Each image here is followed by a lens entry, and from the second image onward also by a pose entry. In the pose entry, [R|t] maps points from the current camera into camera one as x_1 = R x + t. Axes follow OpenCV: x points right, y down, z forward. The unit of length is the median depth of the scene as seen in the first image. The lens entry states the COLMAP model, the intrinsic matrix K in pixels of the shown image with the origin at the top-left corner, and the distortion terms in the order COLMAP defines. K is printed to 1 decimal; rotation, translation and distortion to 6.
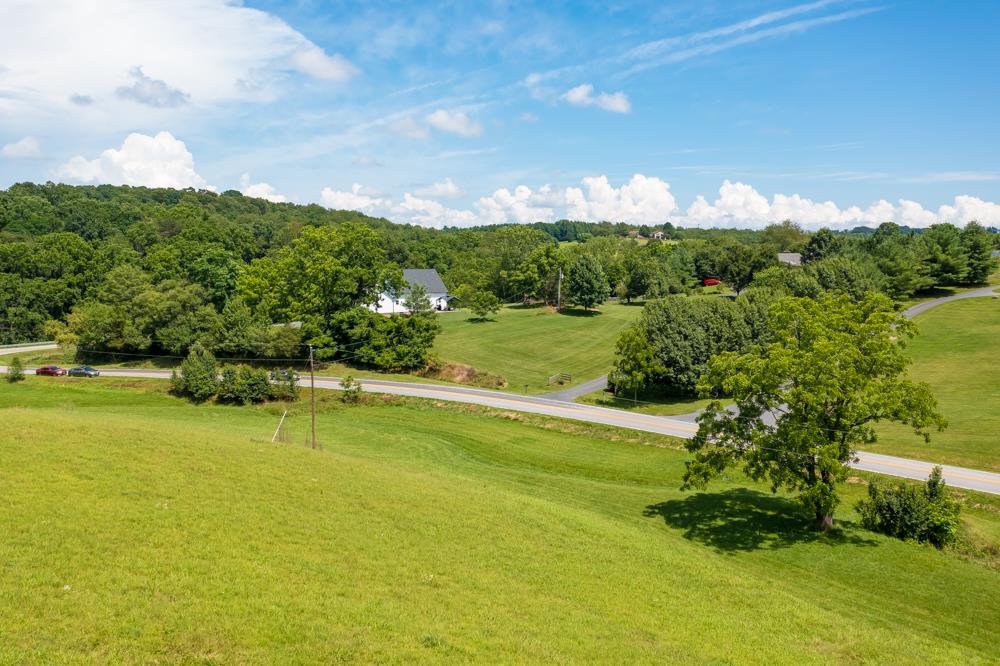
lens RADIAL K [[817.4, 0, 500.0], [0, 817.4, 333.0], [0, 0, 1]] dist [0.002207, -0.001927]
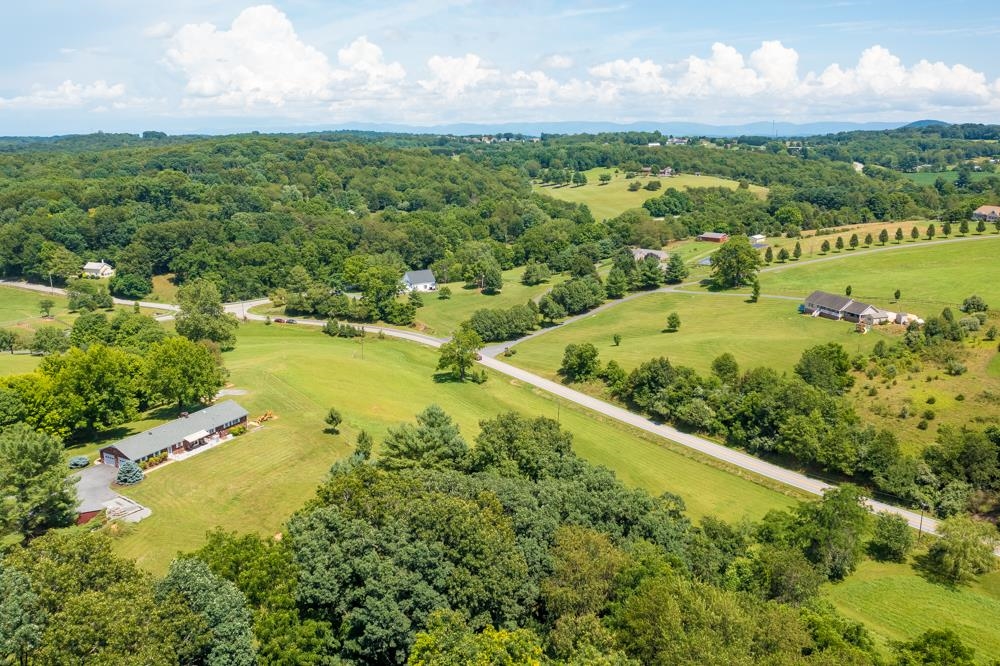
lens RADIAL K [[817.4, 0, 500.0], [0, 817.4, 333.0], [0, 0, 1]] dist [0.002207, -0.001927]
pose [[0.991704, 0.030275, -0.124923, 0.539520], [-0.010747, 0.987993, 0.154127, -0.348852], [0.128089, -0.151505, 0.980122, -1.632190]]
